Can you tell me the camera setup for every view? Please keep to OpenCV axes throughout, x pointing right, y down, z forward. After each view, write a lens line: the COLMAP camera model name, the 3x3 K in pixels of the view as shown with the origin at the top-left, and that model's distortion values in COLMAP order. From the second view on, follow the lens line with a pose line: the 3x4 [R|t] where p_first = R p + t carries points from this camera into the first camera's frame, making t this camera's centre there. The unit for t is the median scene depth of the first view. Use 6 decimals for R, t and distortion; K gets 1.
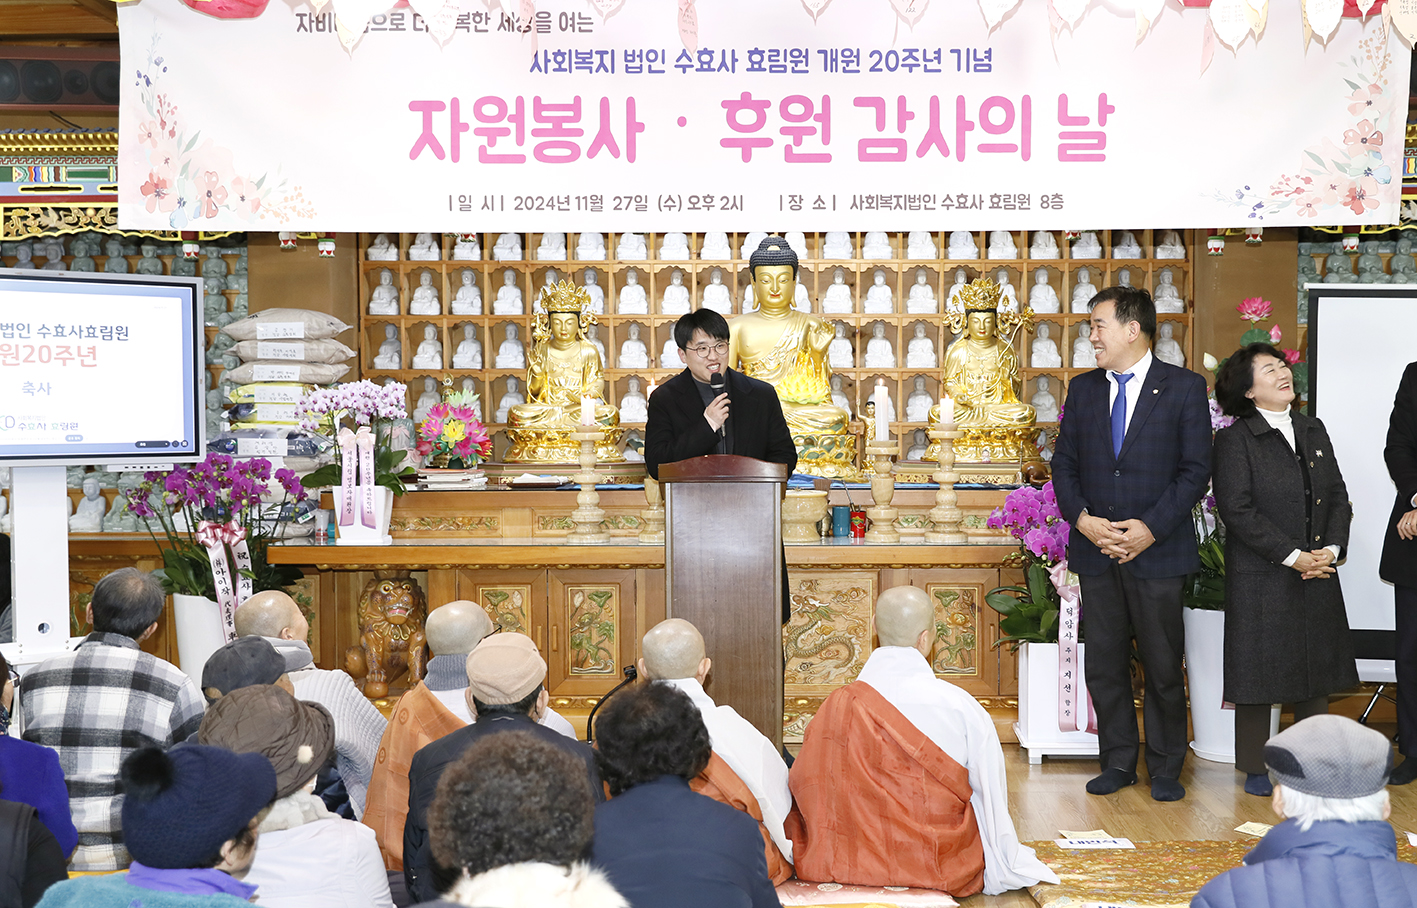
lens RADIAL K [[1648.6, 0, 788.5], [0, 1648.6, 472.8], [0, 0, 1]] dist [0.030082, -0.052365]
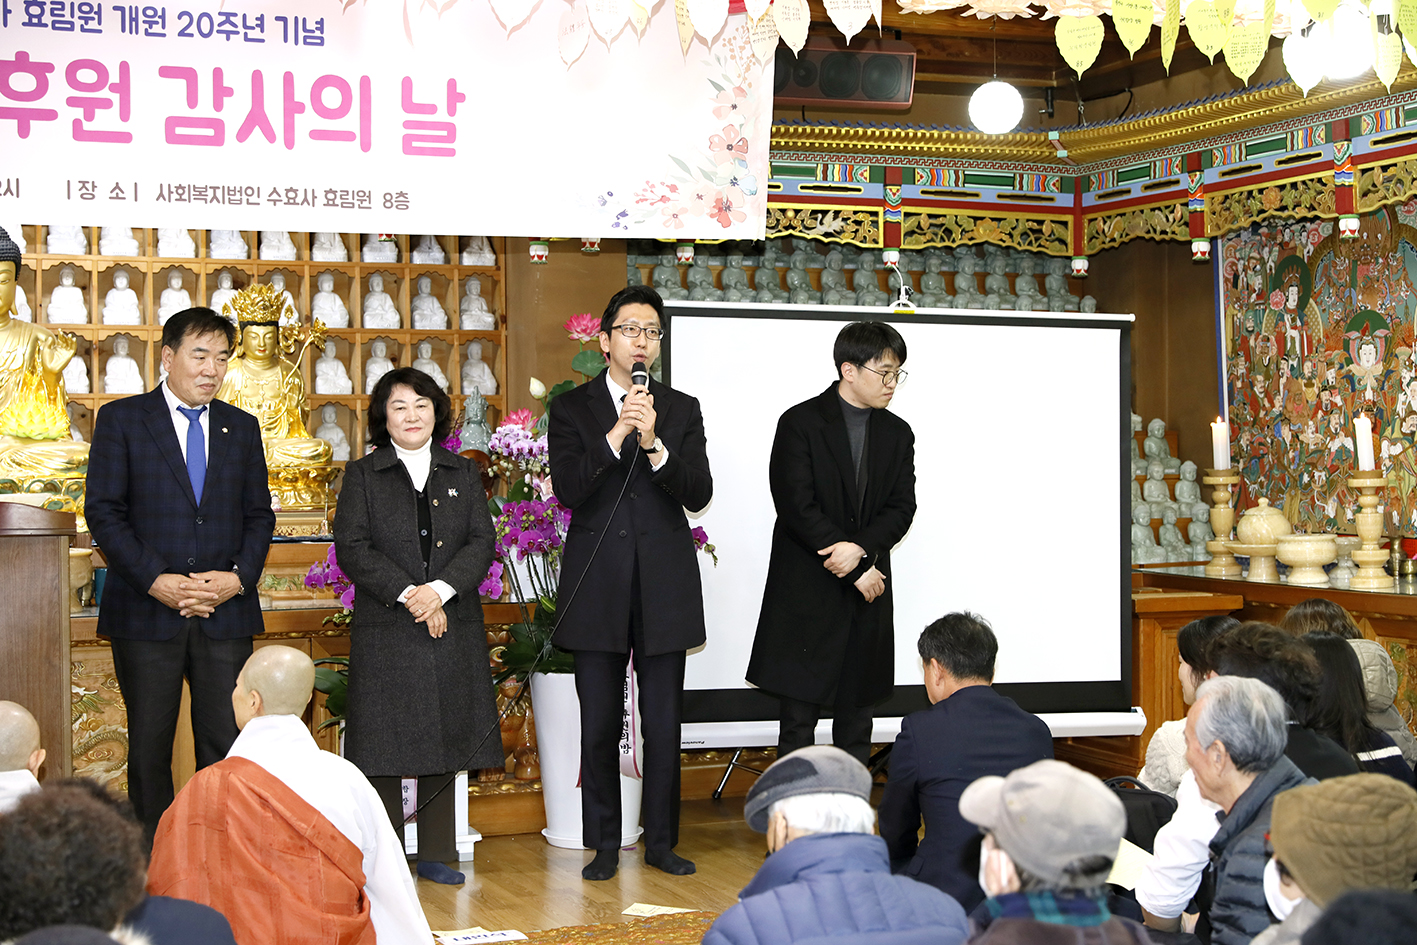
lens RADIAL K [[2226.6, 0, 715.9], [0, 2226.6, 464.8], [0, 0, 1]] dist [0.013388, -0.037948]
pose [[0.924437, -0.009005, 0.381230, -0.107822], [0.021368, 0.999374, -0.028209, 0.007511], [-0.380737, 0.034223, 0.924050, -0.106382]]
